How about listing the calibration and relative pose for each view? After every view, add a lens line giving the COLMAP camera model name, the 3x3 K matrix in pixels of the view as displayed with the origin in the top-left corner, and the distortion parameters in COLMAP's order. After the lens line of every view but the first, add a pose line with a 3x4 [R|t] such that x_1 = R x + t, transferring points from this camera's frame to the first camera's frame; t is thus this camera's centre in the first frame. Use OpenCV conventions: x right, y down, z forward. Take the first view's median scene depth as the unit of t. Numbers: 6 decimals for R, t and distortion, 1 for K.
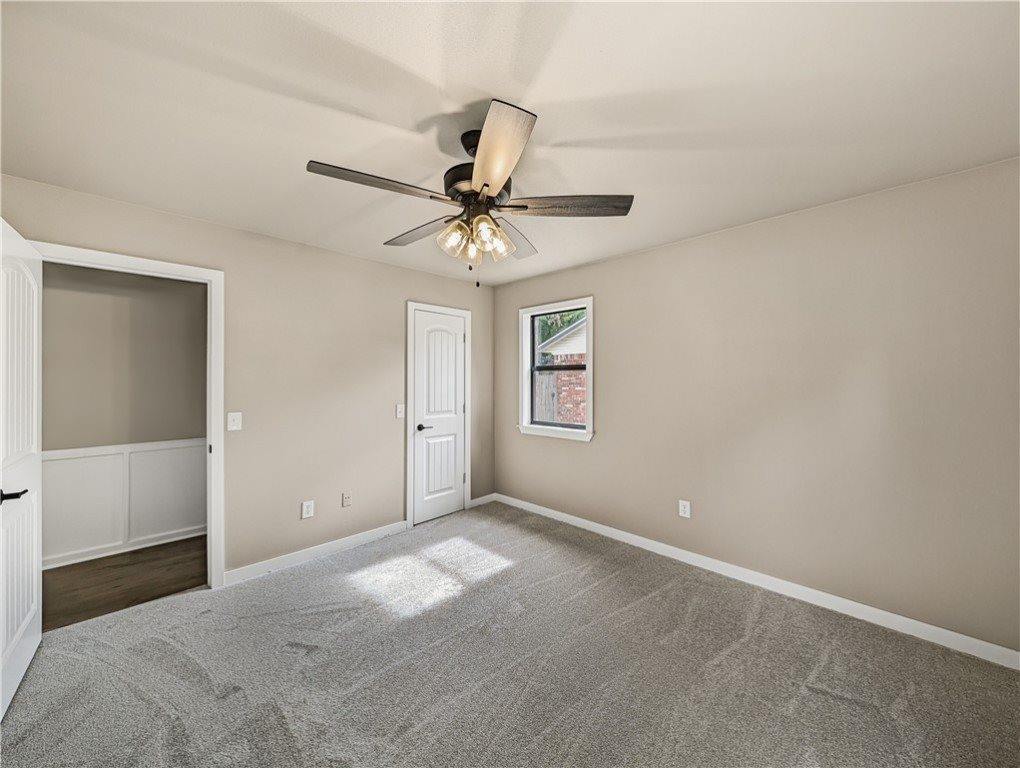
lens RADIAL K [[392.7, 0, 518.9], [0, 392.7, 381.8], [0, 0, 1]] dist [-0.000705, -0.000669]
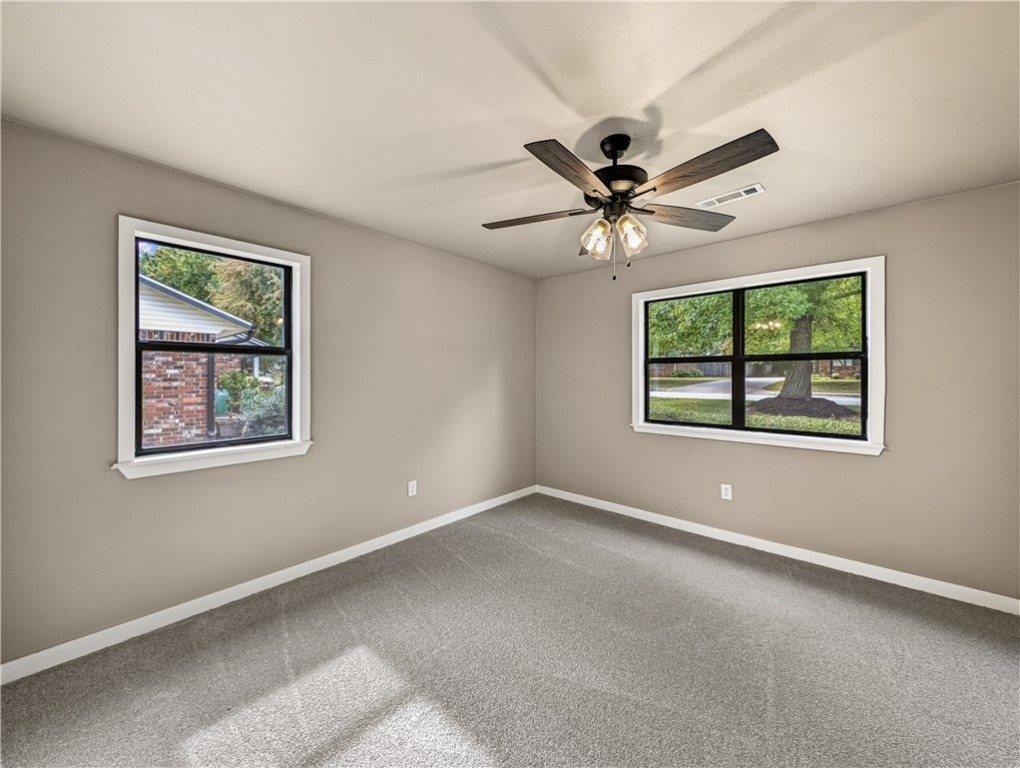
lens RADIAL K [[392.7, 0, 510.4], [0, 392.7, 380.2], [0, 0, 1]] dist [-0.000705, -0.000669]
pose [[-0.075533, -0.006858, 0.997120, -0.649956], [0.009241, 0.999929, 0.007577, 0.016569], [-0.997100, 0.009787, -0.075464, 0.764375]]
